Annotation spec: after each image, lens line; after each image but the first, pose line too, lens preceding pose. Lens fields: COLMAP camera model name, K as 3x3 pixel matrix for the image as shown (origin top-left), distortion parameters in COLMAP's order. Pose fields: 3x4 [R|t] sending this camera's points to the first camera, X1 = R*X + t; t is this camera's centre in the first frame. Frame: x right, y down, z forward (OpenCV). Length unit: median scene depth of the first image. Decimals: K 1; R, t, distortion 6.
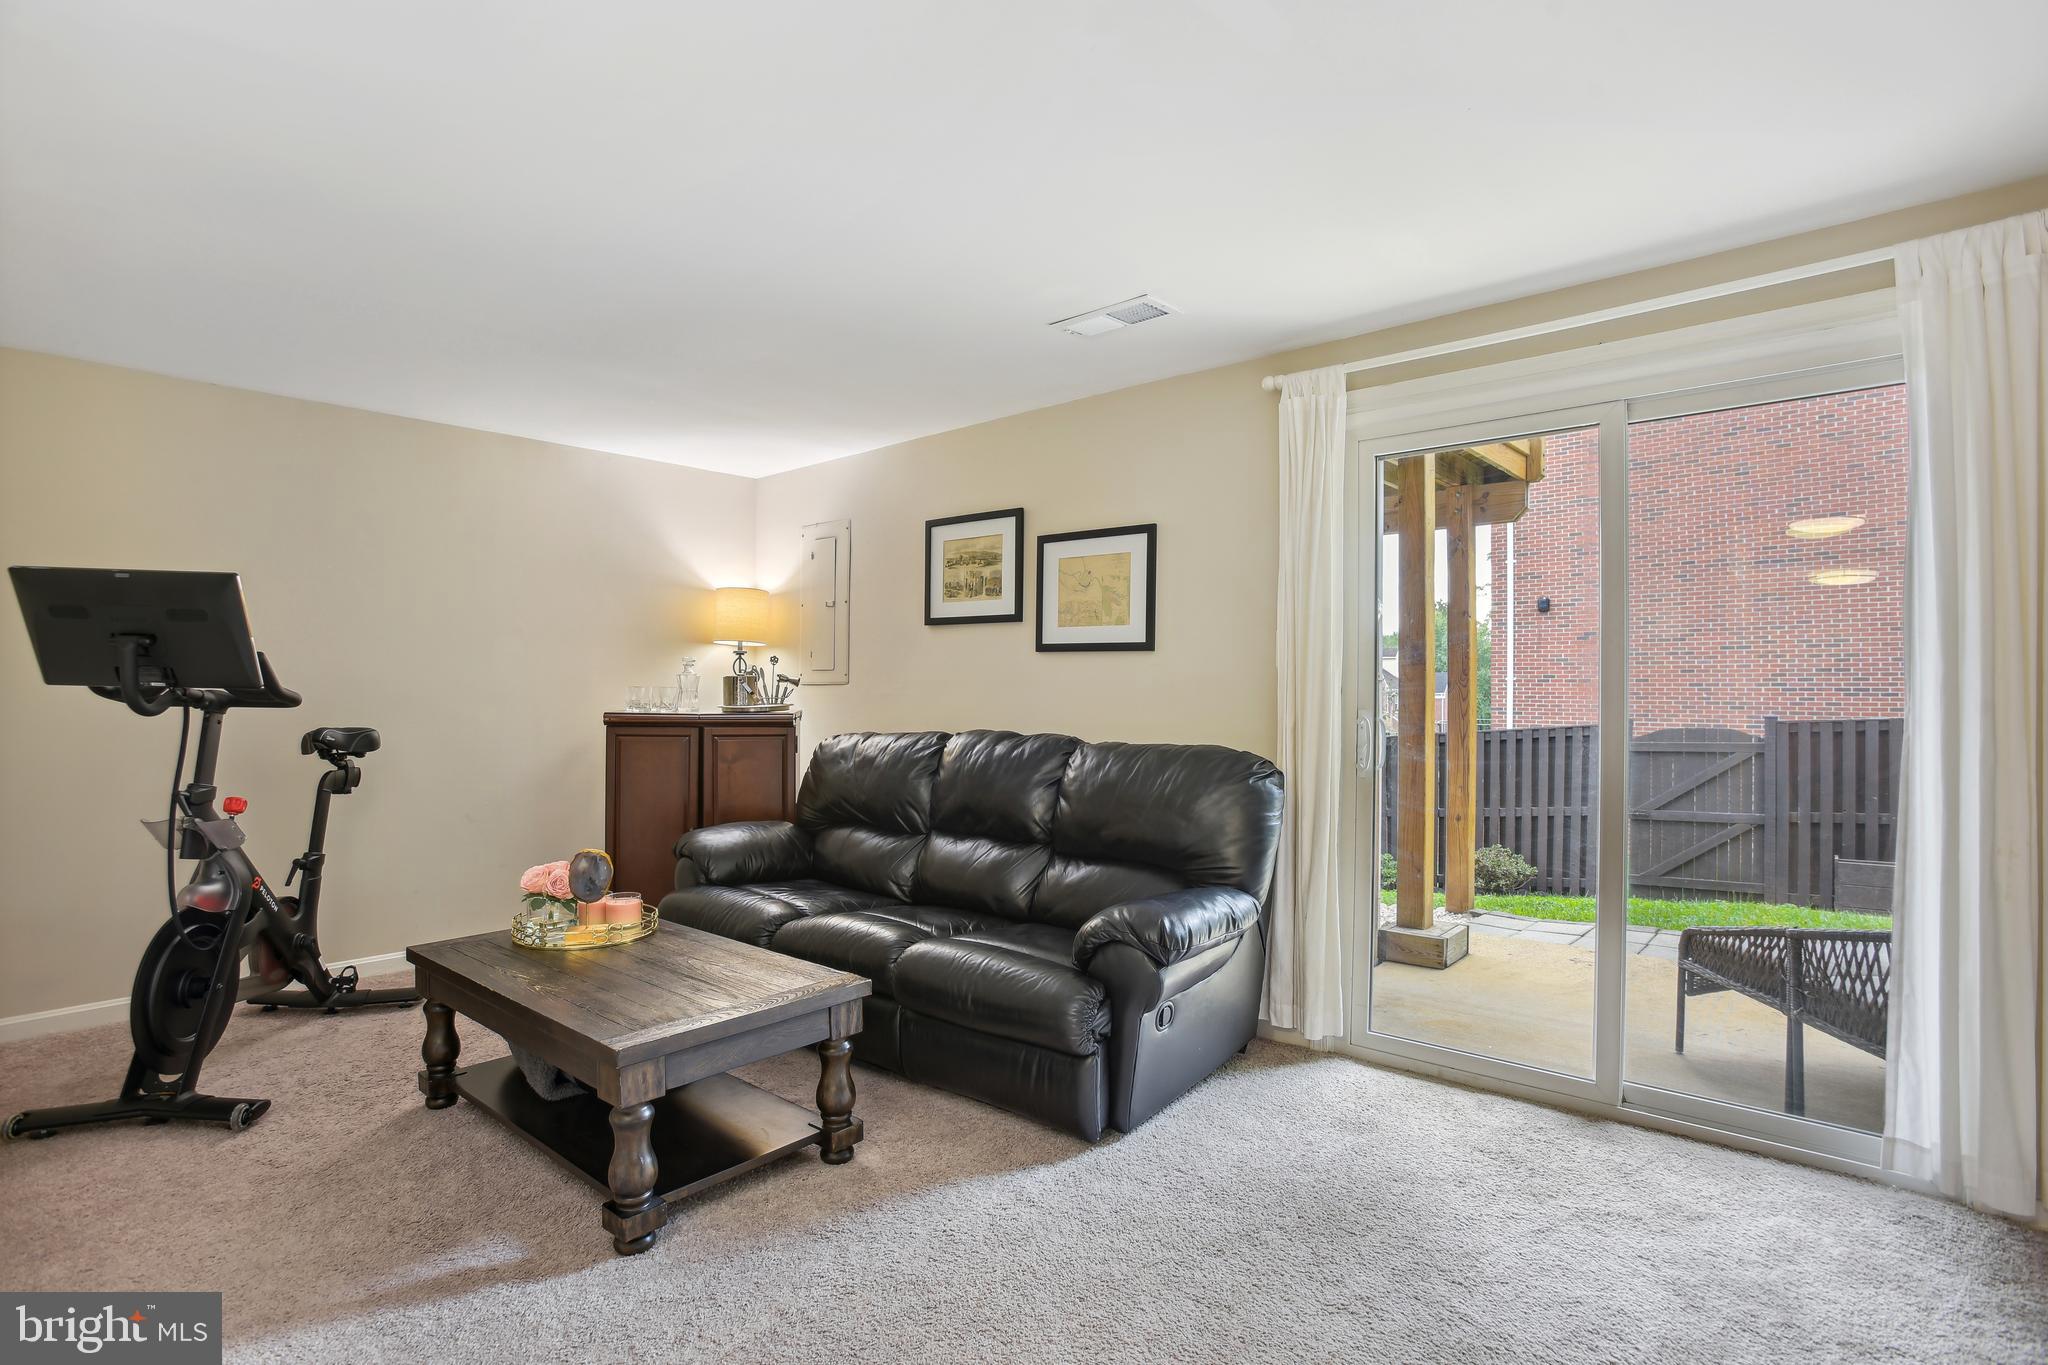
lens RADIAL K [[978.5, 0, 1020.3], [0, 978.5, 690.2], [0, 0, 1]] dist [-0.016096, -0.000125]
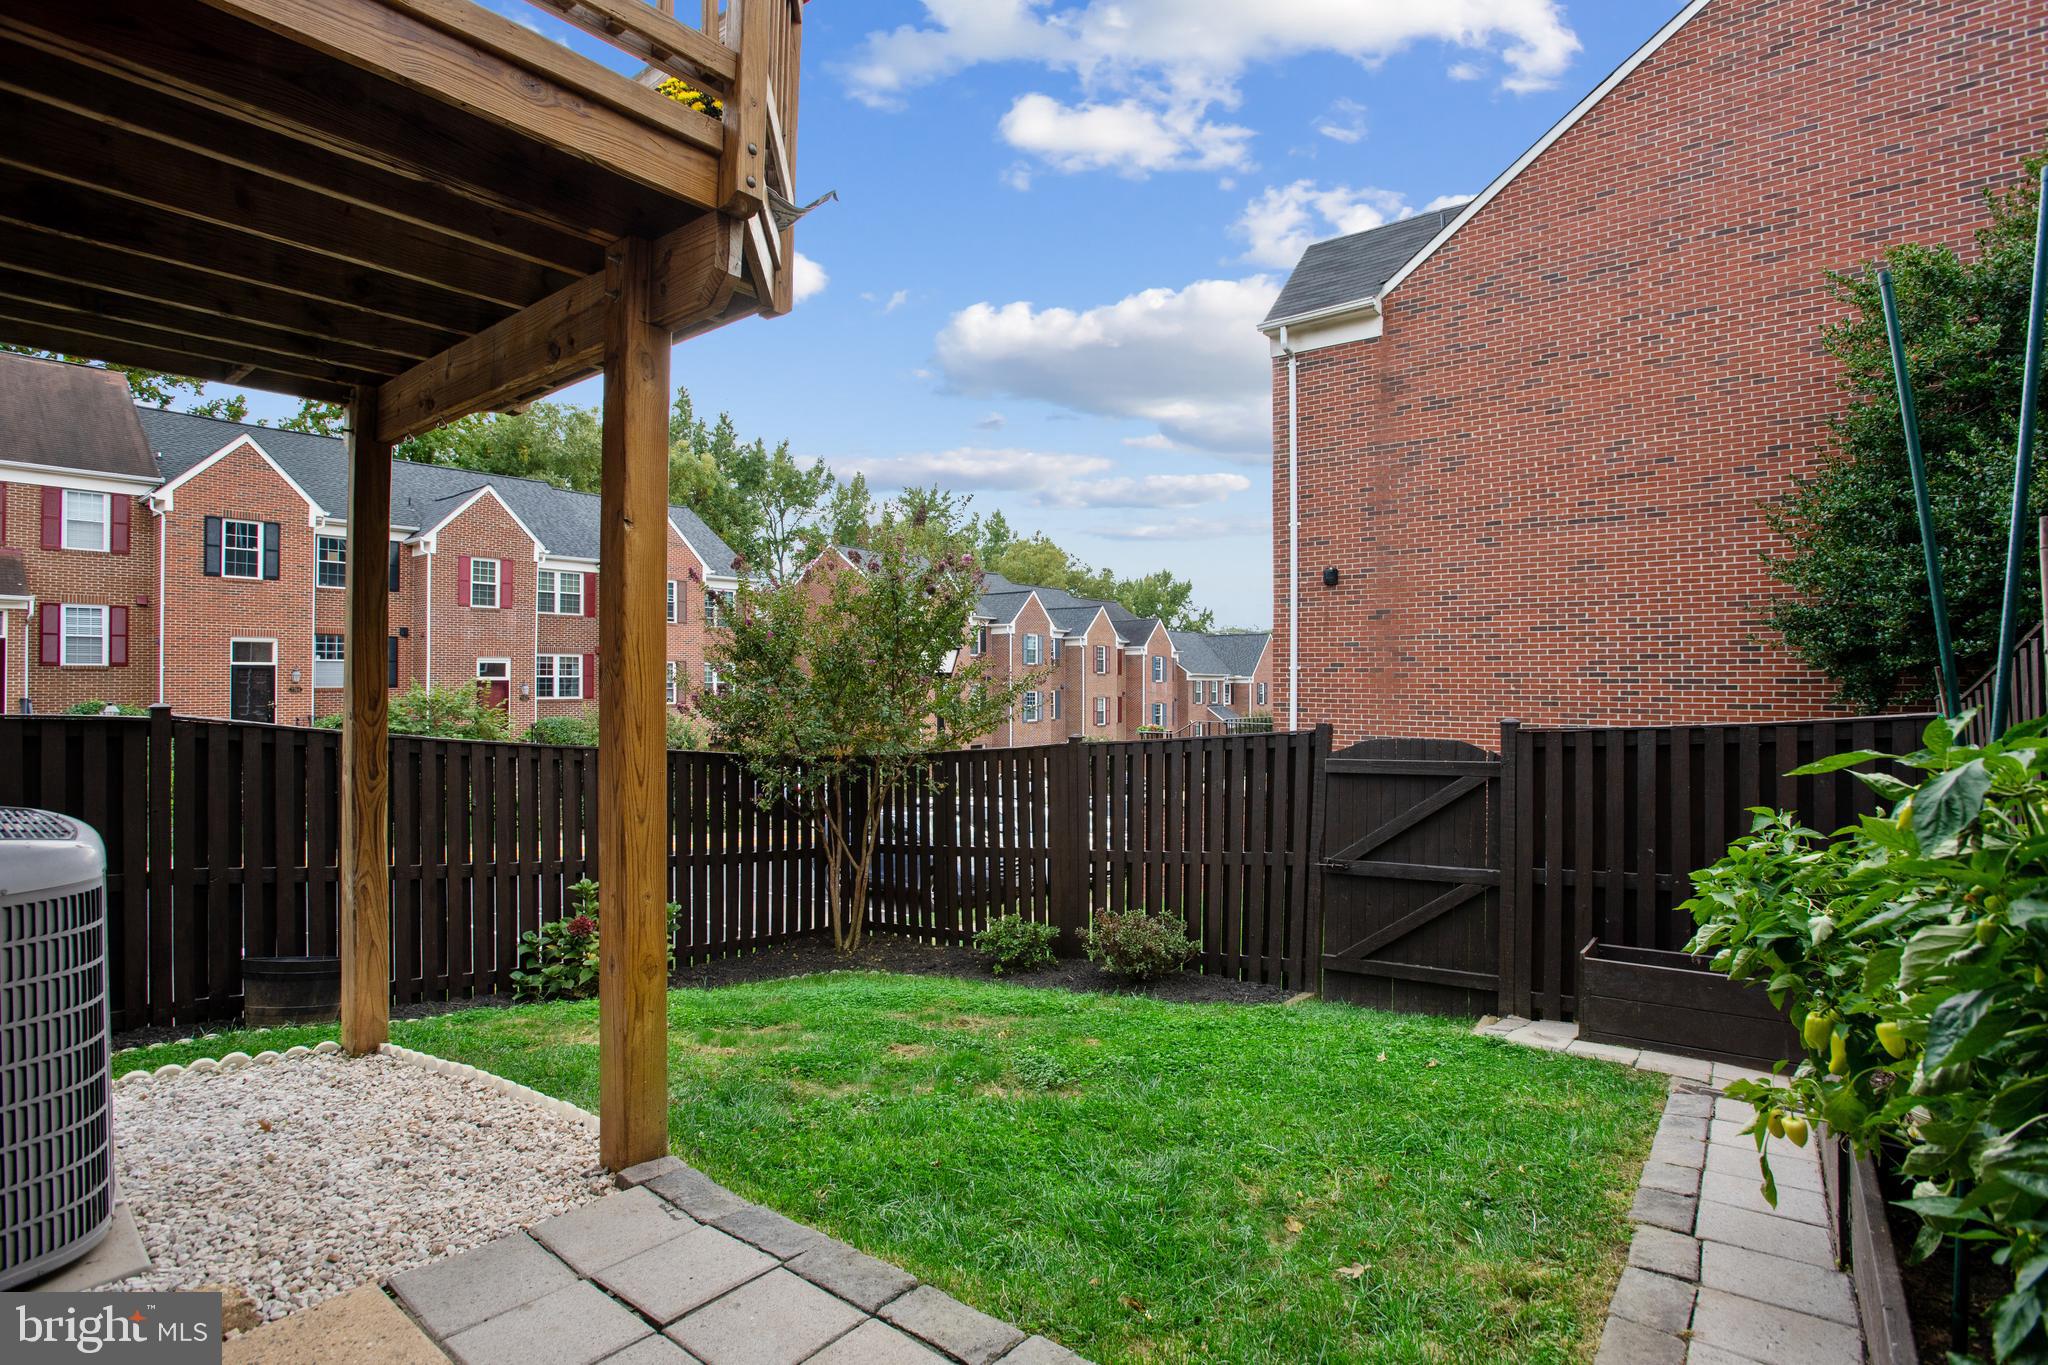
lens RADIAL K [[978.5, 0, 1027.9], [0, 978.5, 684.7], [0, 0, 1]] dist [-0.016096, -0.000125]
pose [[0.999365, 0.001329, 0.035606, 0.423353], [-0.001156, 0.999987, -0.004888, 0.005467], [-0.035612, 0.004843, 0.999354, 0.350391]]
